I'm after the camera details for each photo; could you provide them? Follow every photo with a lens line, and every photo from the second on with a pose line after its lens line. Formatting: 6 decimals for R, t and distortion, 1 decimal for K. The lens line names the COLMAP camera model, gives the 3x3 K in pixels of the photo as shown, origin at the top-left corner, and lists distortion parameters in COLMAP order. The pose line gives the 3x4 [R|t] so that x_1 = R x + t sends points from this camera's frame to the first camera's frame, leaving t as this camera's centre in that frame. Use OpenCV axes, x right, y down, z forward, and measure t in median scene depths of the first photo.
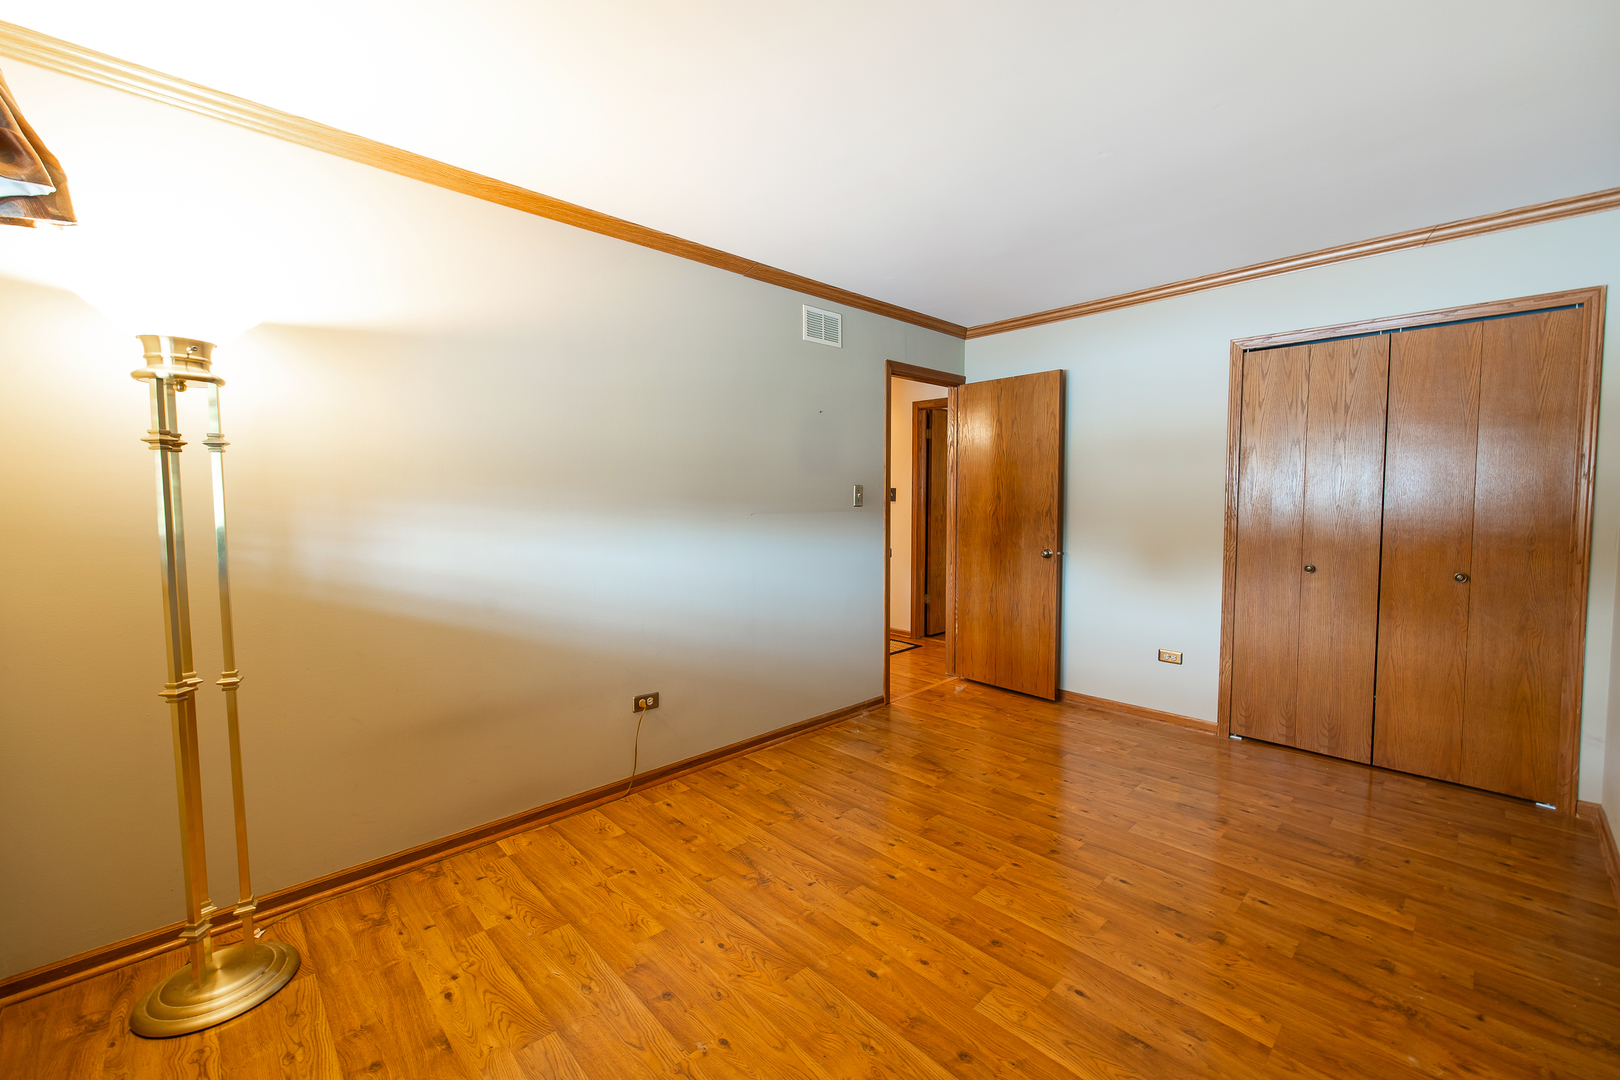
lens RADIAL K [[656.3, 0, 823.9], [0, 656.3, 538.5], [0, 0, 1]] dist [-0.000385, -0.000068]
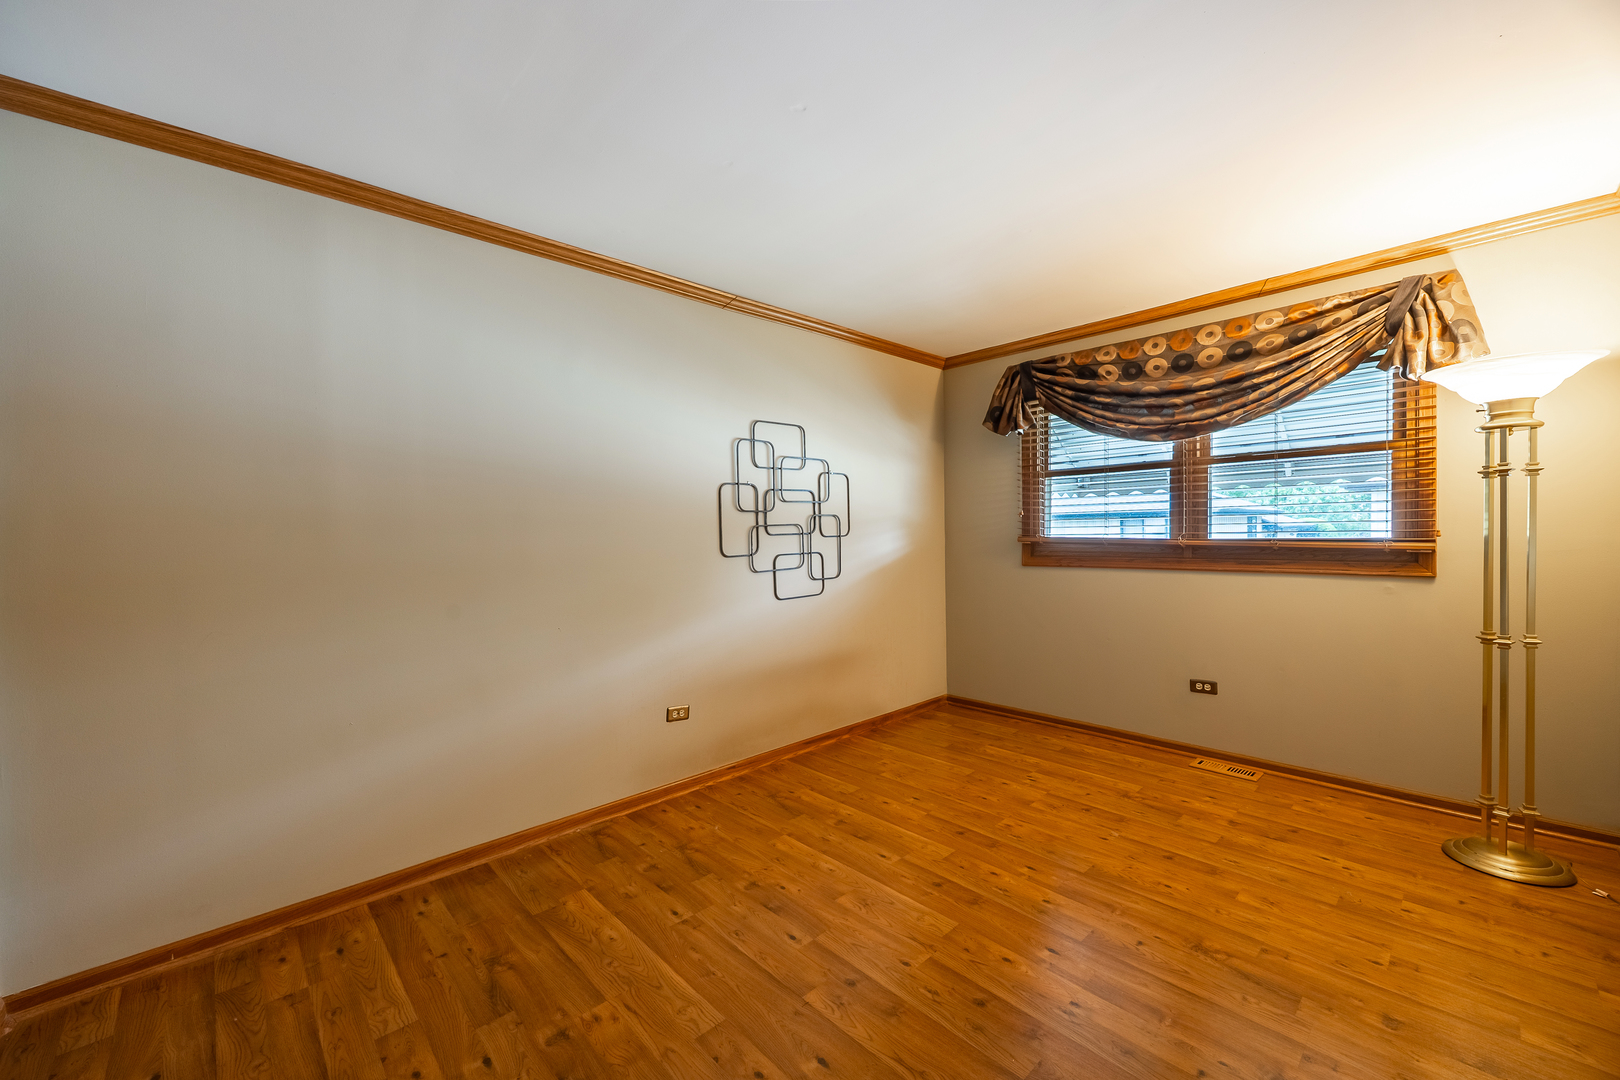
lens RADIAL K [[614.5, 0, 806.8], [0, 614.5, 535.3], [0, 0, 1]] dist [0.000111, 0.000014]
pose [[-0.999767, 0.020737, 0.006003, 0.468597], [0.021090, 0.997570, 0.066400, -0.102540], [-0.004612, 0.066512, -0.997775, 2.026214]]
